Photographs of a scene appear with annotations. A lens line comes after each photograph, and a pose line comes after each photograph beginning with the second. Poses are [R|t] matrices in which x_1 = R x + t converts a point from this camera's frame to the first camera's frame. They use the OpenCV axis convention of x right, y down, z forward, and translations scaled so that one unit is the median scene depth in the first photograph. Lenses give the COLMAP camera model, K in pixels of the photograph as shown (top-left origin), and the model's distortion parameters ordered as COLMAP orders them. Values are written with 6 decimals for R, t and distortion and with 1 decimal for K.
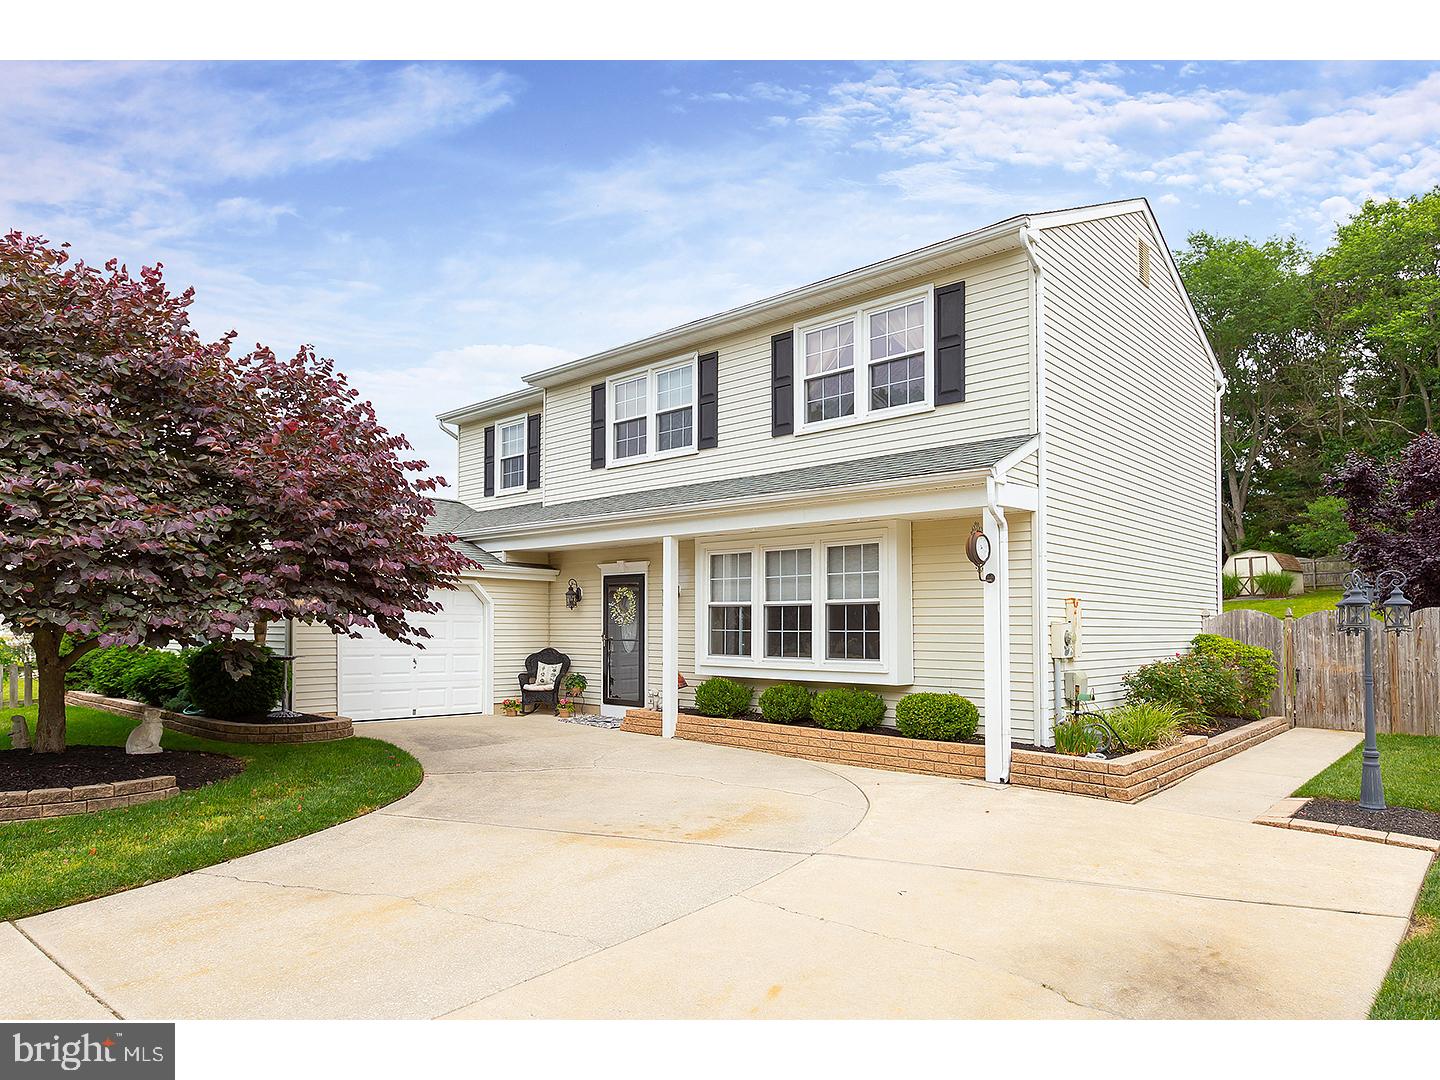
lens RADIAL K [[821.8, 0, 719.7], [0, 821.8, 539.7], [0, 0, 1]] dist [0.006460, -0.001713]
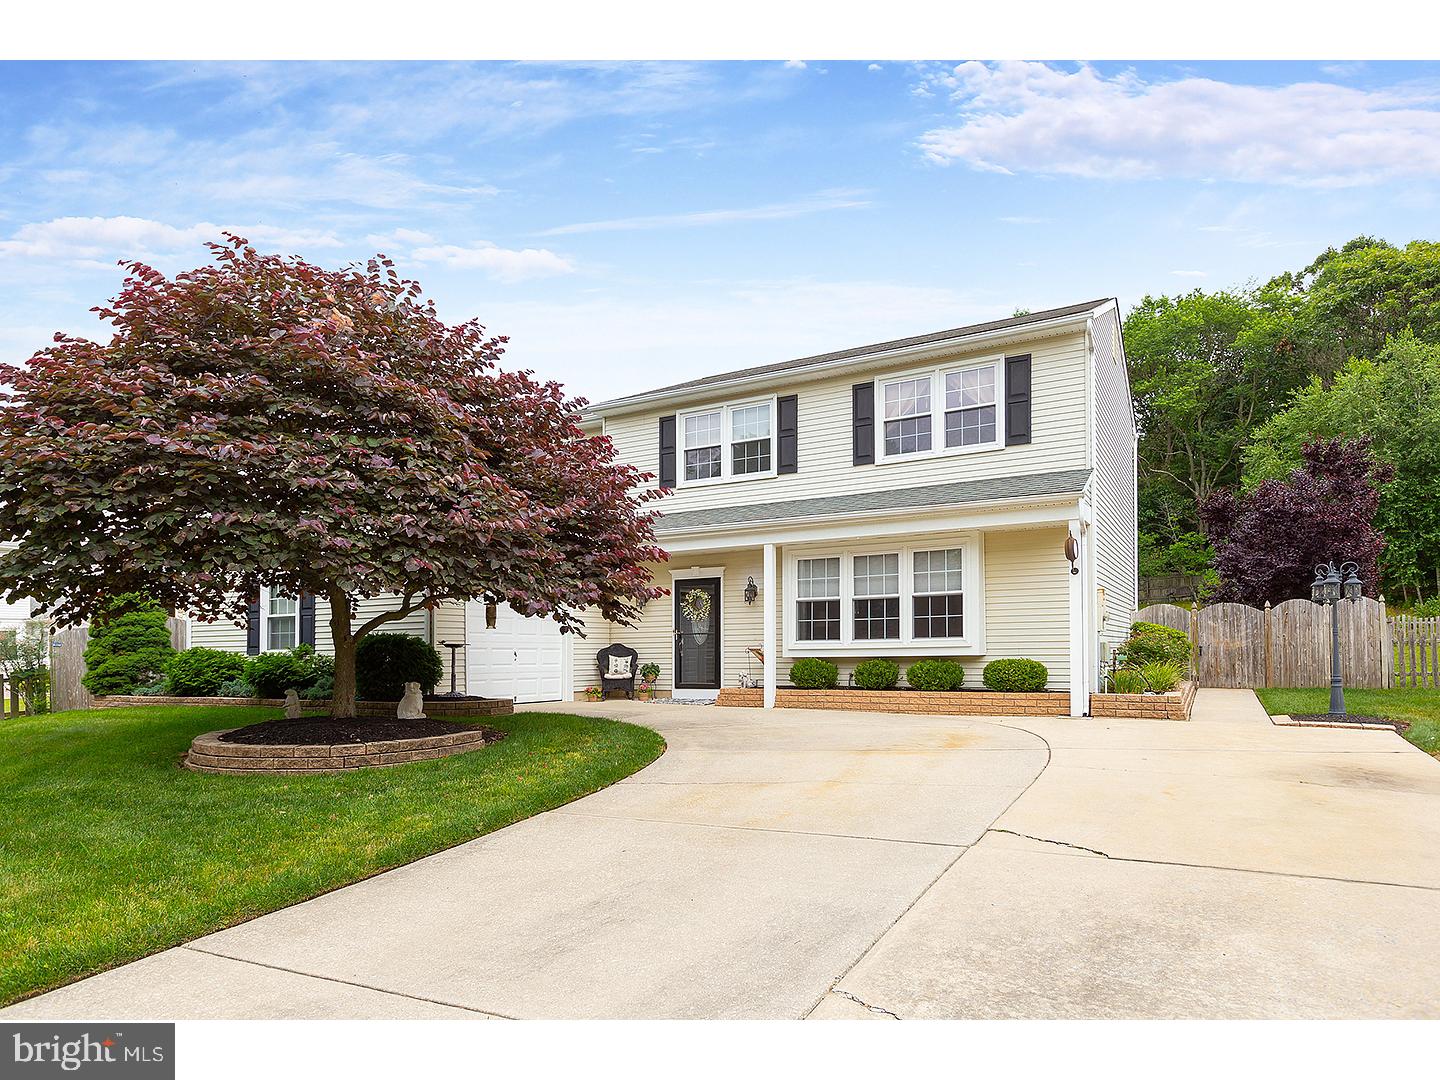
lens RADIAL K [[770.6, 0, 719.2], [0, 770.6, 573.3], [0, 0, 1]] dist [0.003915, 0.000795]
pose [[0.979664, 0.005102, 0.200579, -0.375795], [-0.006767, 0.999948, 0.007618, 0.032219], [-0.200530, -0.008821, 0.979648, -0.114110]]
